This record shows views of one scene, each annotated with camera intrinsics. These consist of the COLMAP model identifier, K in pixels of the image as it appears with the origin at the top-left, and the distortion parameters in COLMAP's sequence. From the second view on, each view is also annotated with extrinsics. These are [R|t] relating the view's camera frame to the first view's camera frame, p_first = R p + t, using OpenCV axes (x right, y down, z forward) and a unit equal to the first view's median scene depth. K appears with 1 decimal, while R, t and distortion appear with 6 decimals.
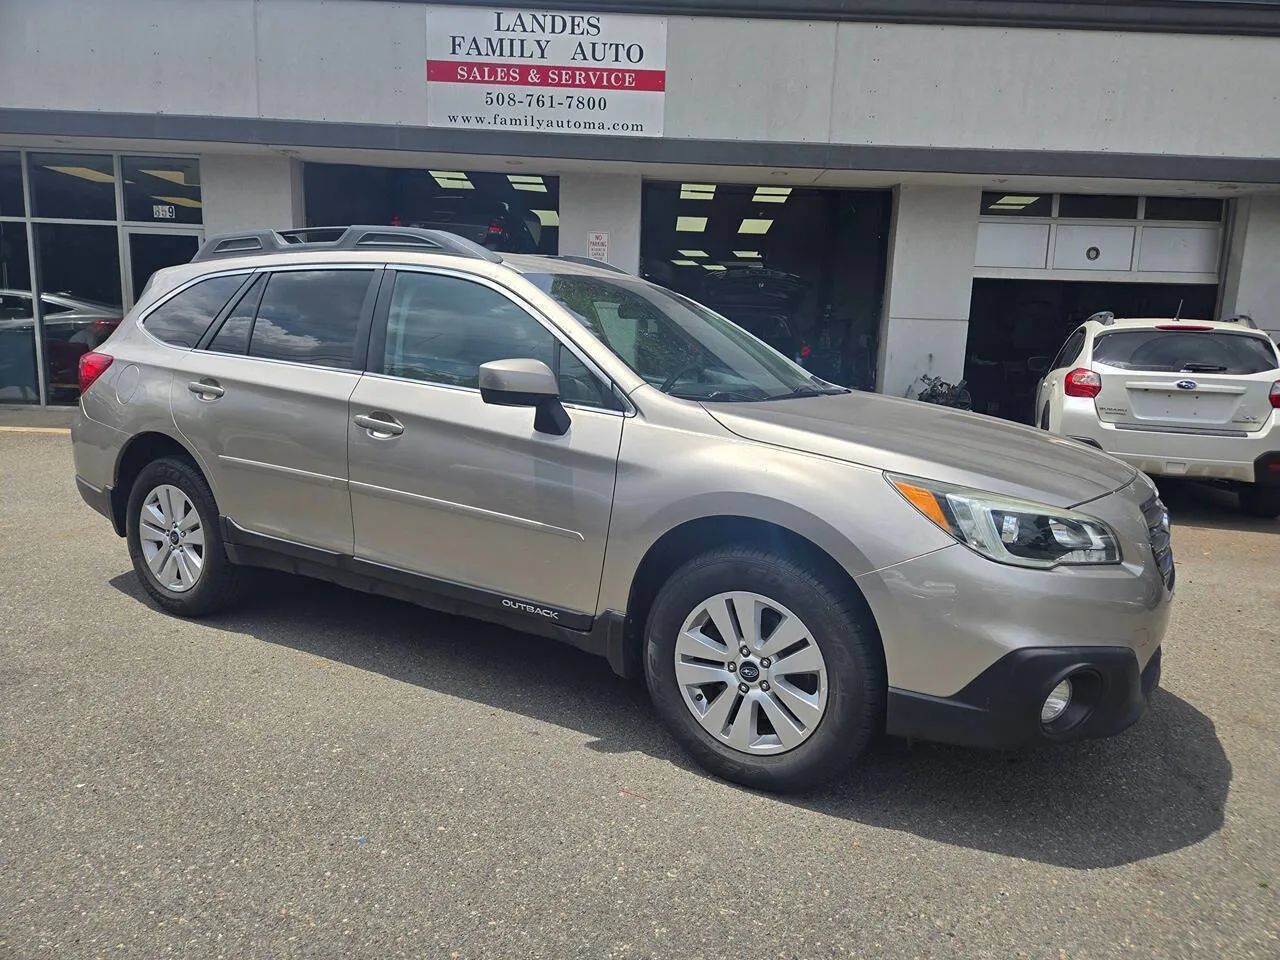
lens RADIAL K [[844.0, 0, 673.1], [0, 844.0, 487.4], [0, 0, 1]] dist [0.062248, -0.049261]
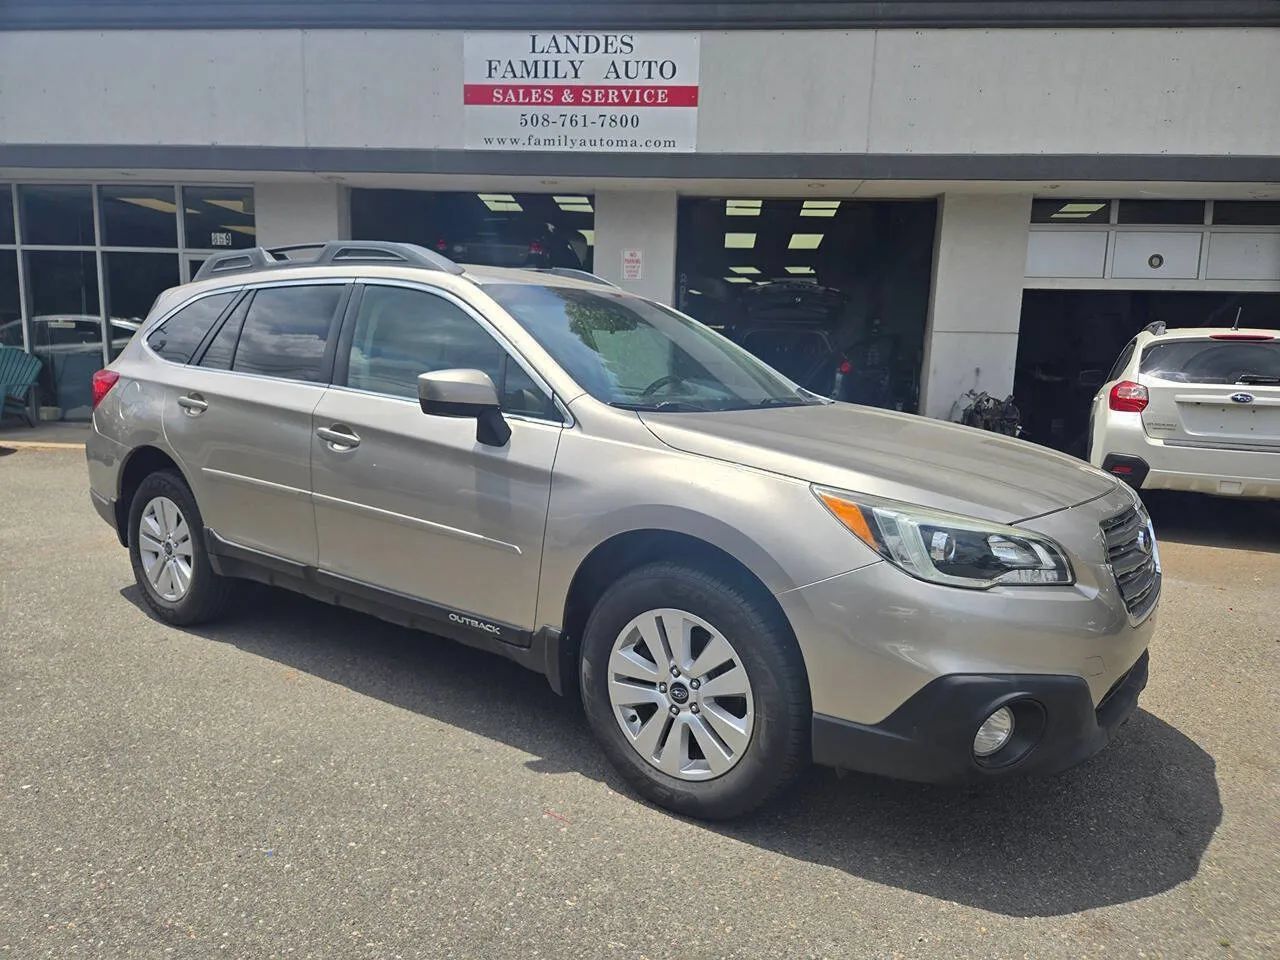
lens RADIAL K [[847.6, 0, 662.1], [0, 847.6, 499.3], [0, 0, 1]] dist [0.054331, -0.045946]
pose [[0.995920, 0.005561, -0.090068, 0.104094], [-0.006439, 0.999935, -0.009457, 0.005434], [0.090009, 0.009998, 0.995891, 0.027012]]
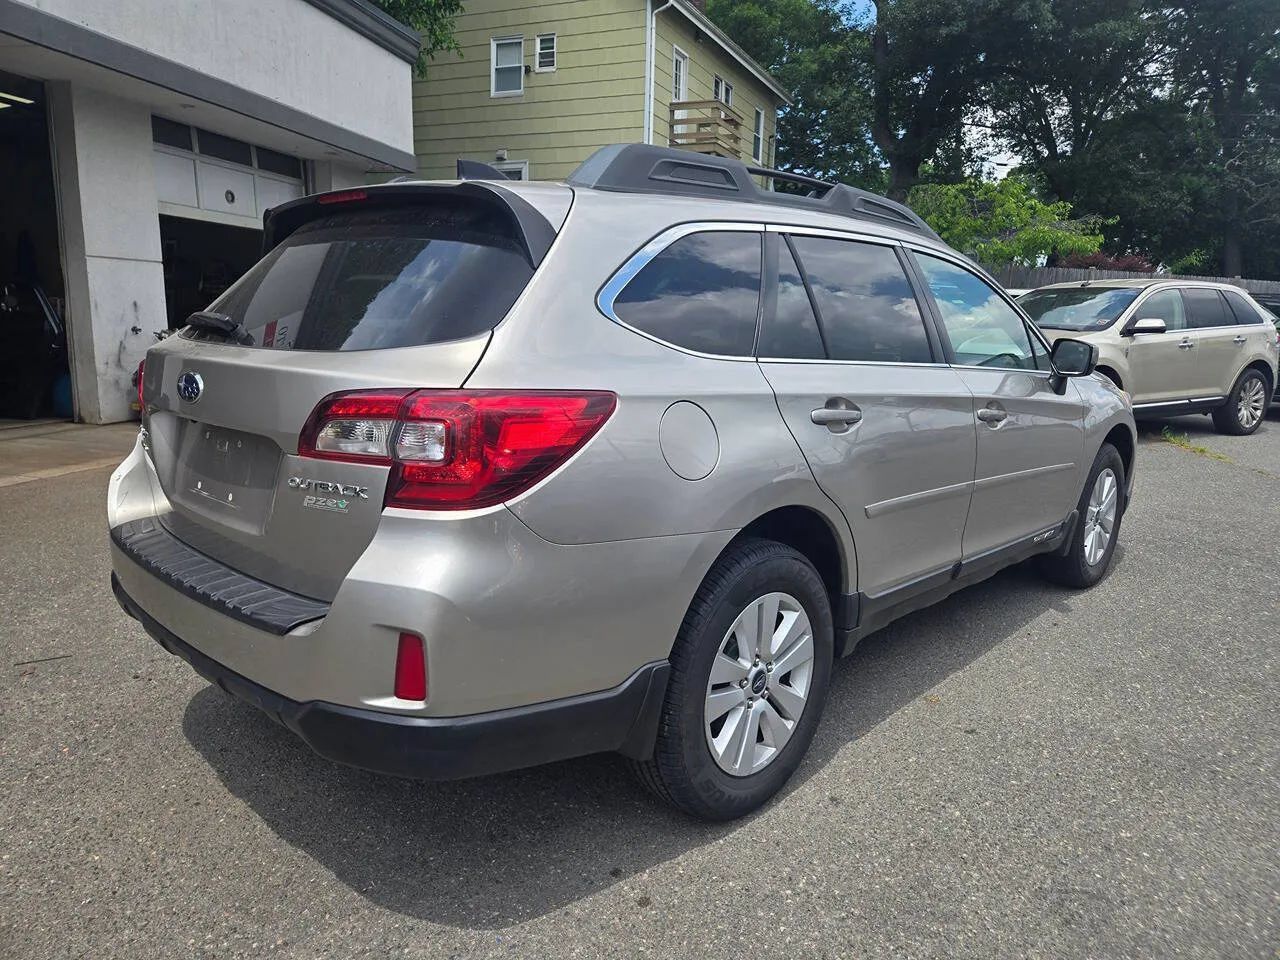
lens RADIAL K [[839.2, 0, 659.9], [0, 839.2, 477.4], [0, 0, 1]] dist [0.063046, -0.050485]
pose [[0.237039, -0.209366, 0.948672, -1.149967], [0.145857, 0.973103, 0.178313, -0.195737], [-0.960489, 0.096104, 0.261200, 0.929436]]
